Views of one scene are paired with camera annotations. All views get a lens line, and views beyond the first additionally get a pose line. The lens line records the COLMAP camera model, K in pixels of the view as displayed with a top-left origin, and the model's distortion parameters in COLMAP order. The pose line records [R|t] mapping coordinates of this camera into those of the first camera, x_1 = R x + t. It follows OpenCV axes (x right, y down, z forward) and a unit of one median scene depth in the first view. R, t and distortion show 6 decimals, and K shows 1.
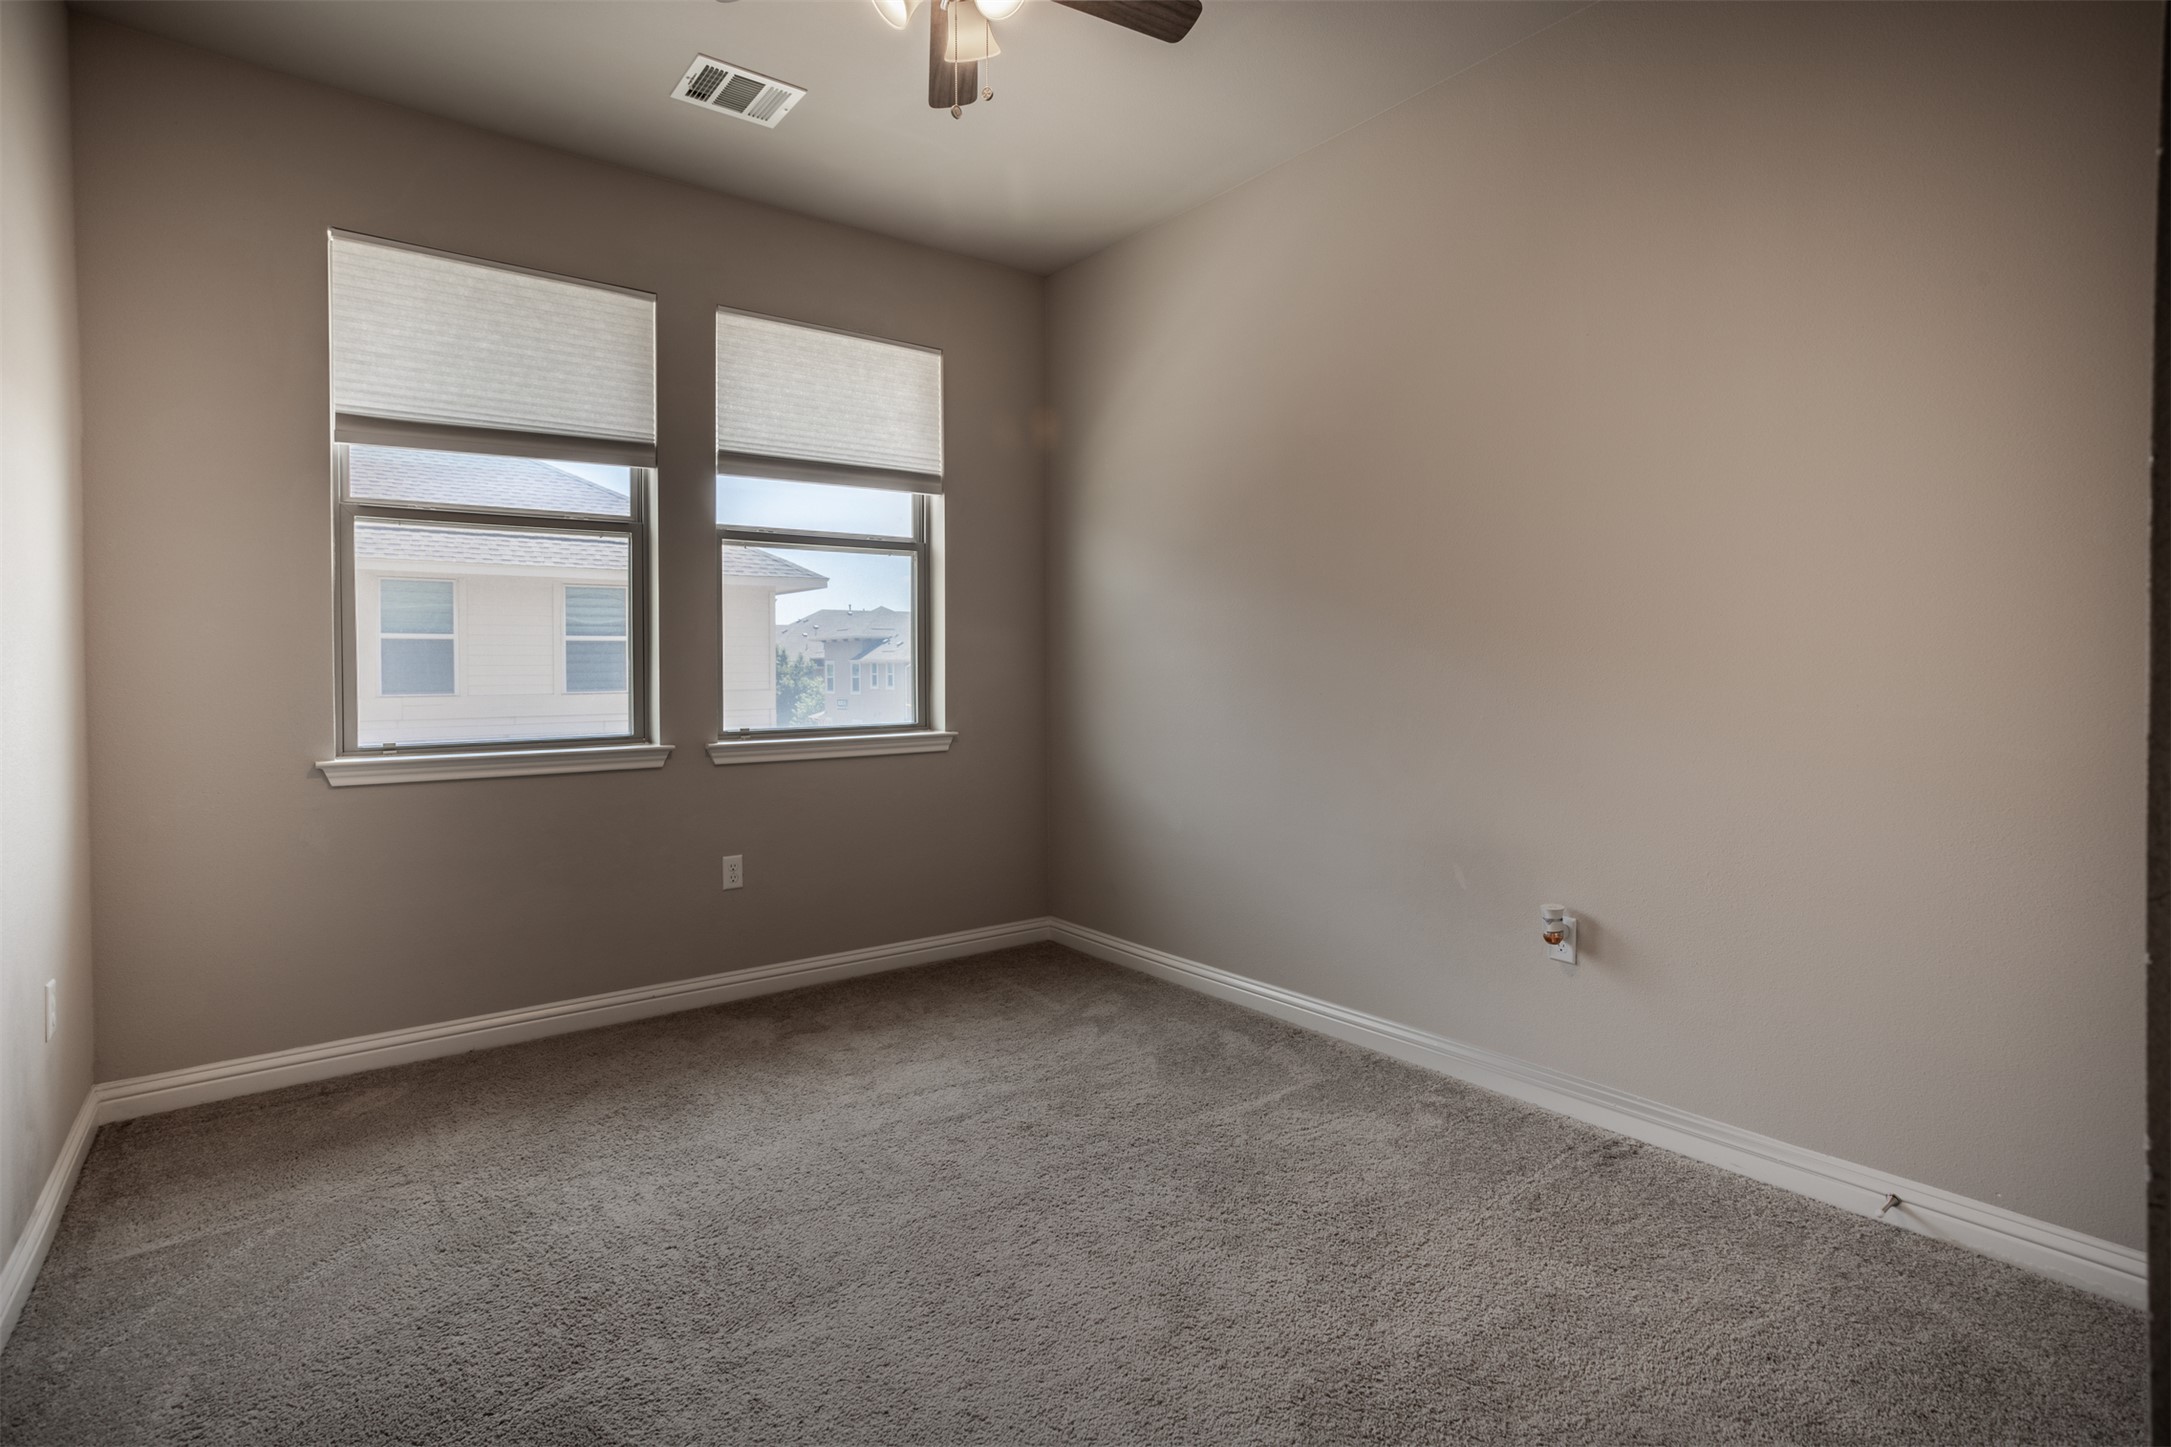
lens RADIAL K [[1050.9, 0, 1081.6], [0, 1050.9, 698.6], [0, 0, 1]] dist [-0.043697, 0.029897]
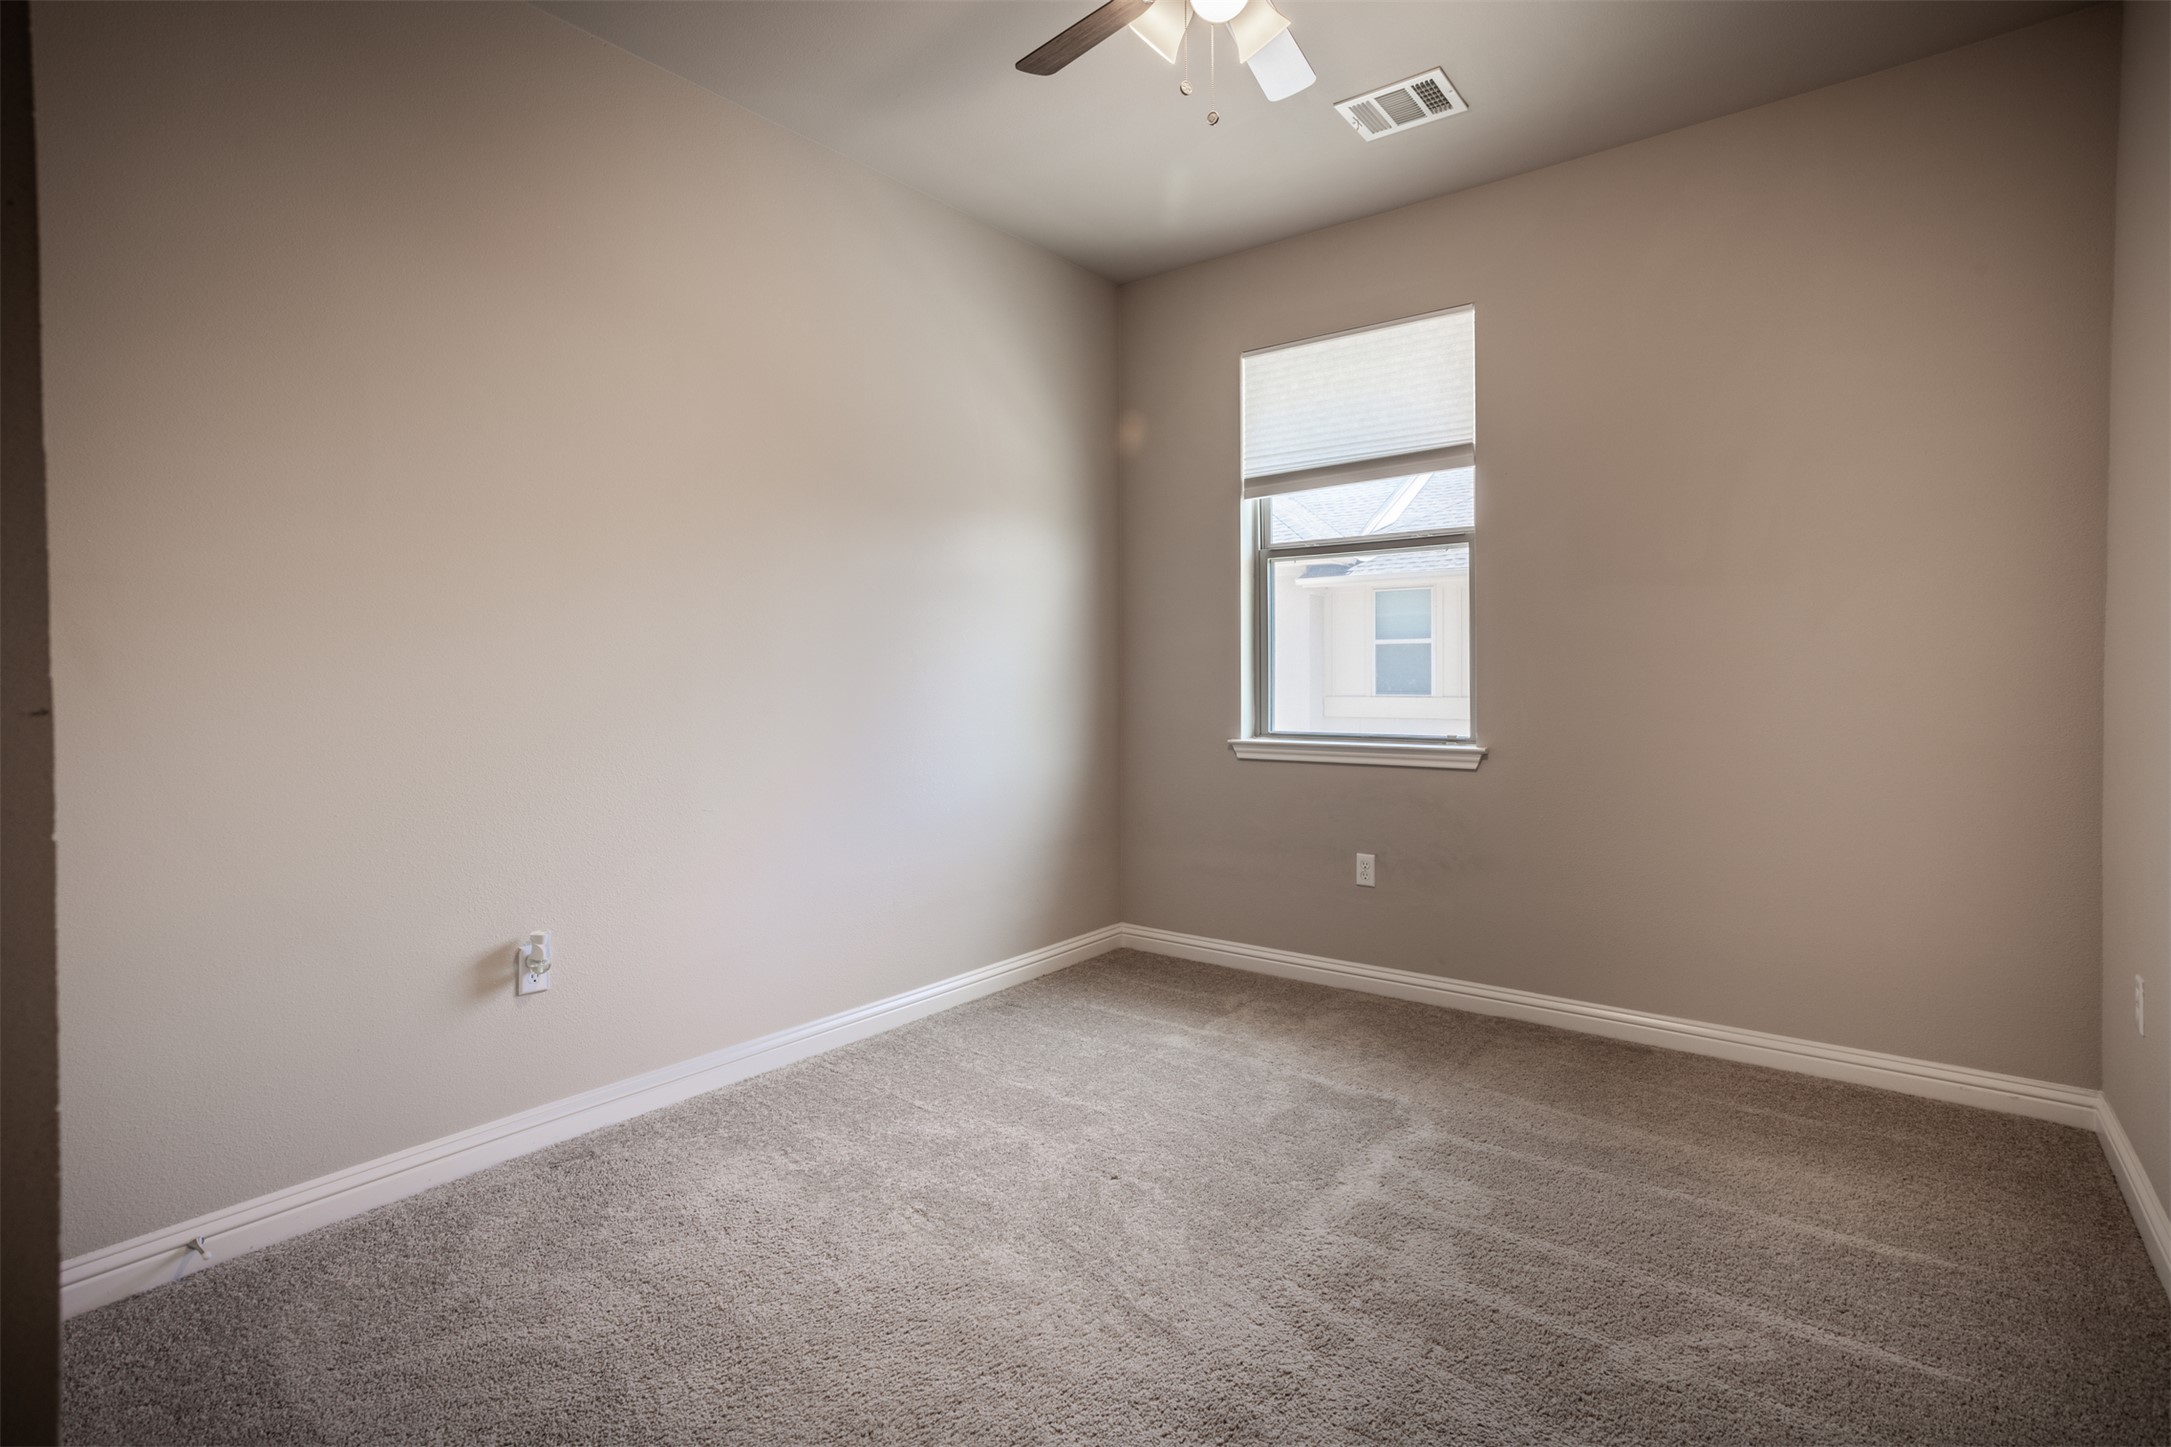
lens RADIAL K [[1050.9, 0, 1081.6], [0, 1050.9, 698.6], [0, 0, 1]] dist [-0.043697, 0.029897]
pose [[0.279741, 0.024692, -0.959758, 0.591212], [-0.027276, 0.999470, 0.017763, -0.014029], [0.959688, 0.021209, 0.280266, 0.442728]]
